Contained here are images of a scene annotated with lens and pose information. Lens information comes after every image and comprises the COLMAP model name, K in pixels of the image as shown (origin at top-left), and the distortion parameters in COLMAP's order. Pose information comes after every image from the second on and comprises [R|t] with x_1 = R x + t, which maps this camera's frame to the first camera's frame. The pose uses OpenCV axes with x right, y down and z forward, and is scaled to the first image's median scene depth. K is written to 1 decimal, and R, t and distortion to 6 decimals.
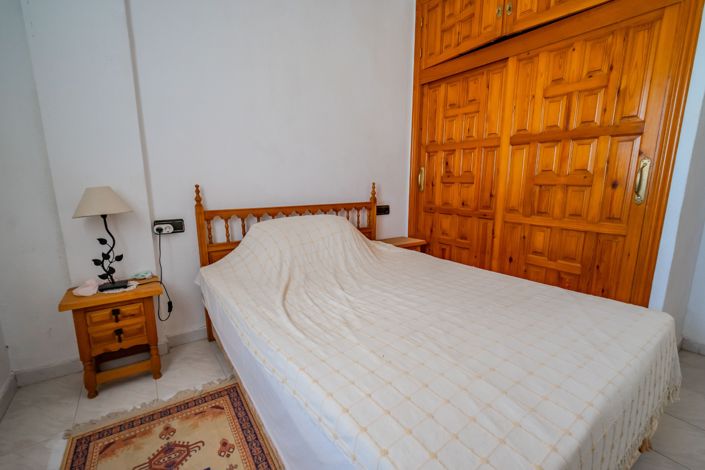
lens RADIAL K [[289.0, 0, 352.4], [0, 289.0, 239.4], [0, 0, 1]] dist [-0.001187, 0.000117]
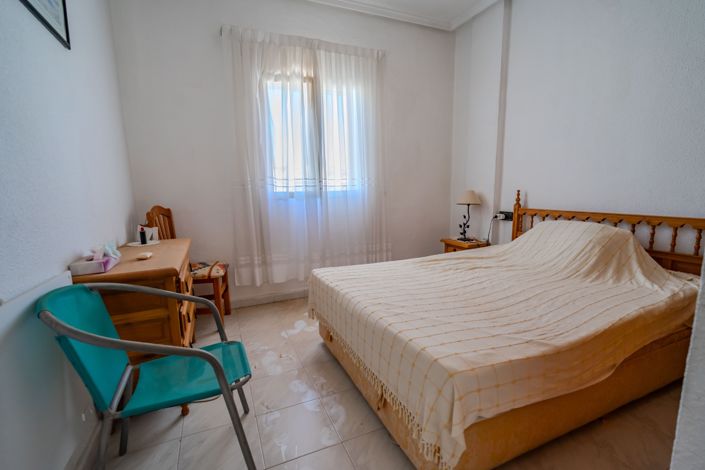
lens RADIAL K [[289.0, 0, 352.4], [0, 289.0, 239.4], [0, 0, 1]] dist [-0.001187, 0.000117]
pose [[-0.188553, 0.179584, -0.965504, 1.257984], [-0.169395, 0.962455, 0.212098, -0.134923], [0.967343, 0.203543, -0.151053, 0.553917]]
